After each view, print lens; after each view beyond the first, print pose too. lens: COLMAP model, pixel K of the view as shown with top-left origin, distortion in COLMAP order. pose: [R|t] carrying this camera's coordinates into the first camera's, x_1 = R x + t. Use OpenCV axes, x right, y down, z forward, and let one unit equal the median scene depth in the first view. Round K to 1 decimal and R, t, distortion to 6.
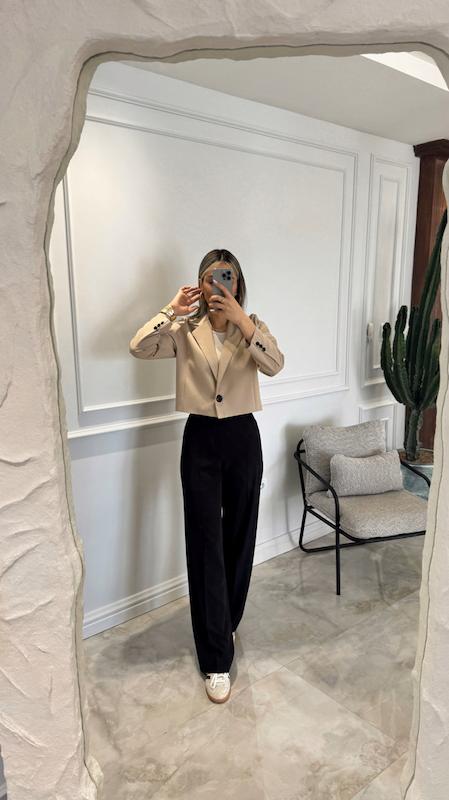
lens RADIAL K [[554.8, 0, 220.4], [0, 554.8, 400.2], [0, 0, 1]] dist [0.043244, -0.062202]
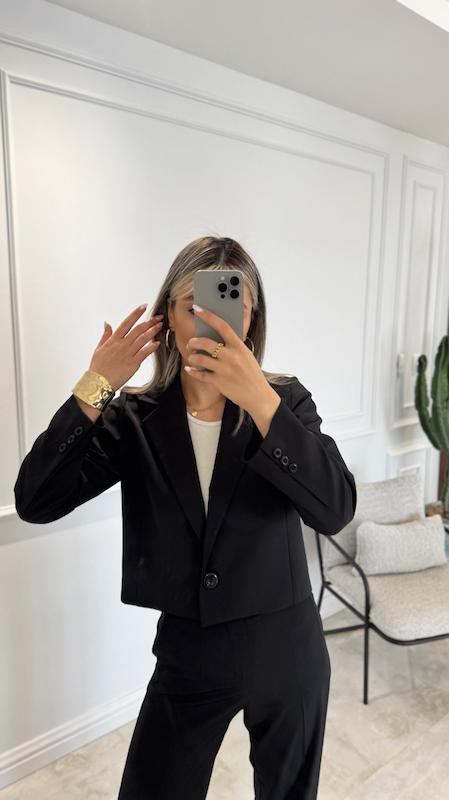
lens RADIAL K [[541.1, 0, 220.8], [0, 541.1, 372.7], [0, 0, 1]] dist [0.002210, -0.052583]
pose [[0.999792, 0.013686, -0.015149, 0.014150], [-0.014794, 0.997026, -0.075629, -0.051084], [0.014069, 0.075838, 0.997021, 0.216903]]
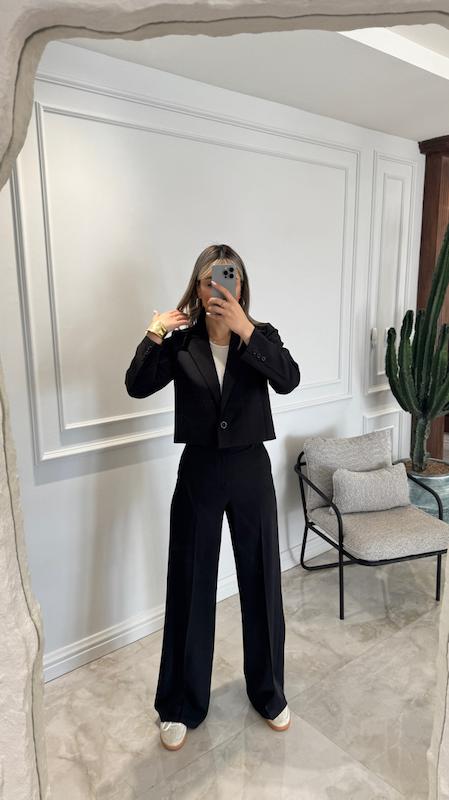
lens RADIAL K [[550.8, 0, 220.5], [0, 550.8, 394.4], [0, 0, 1]] dist [0.029487, -0.038905]
pose [[0.999966, -0.005139, -0.006519, 0.014431], [0.005125, 0.999984, -0.002213, -0.027404], [0.006531, 0.002180, 0.999976, 0.064793]]
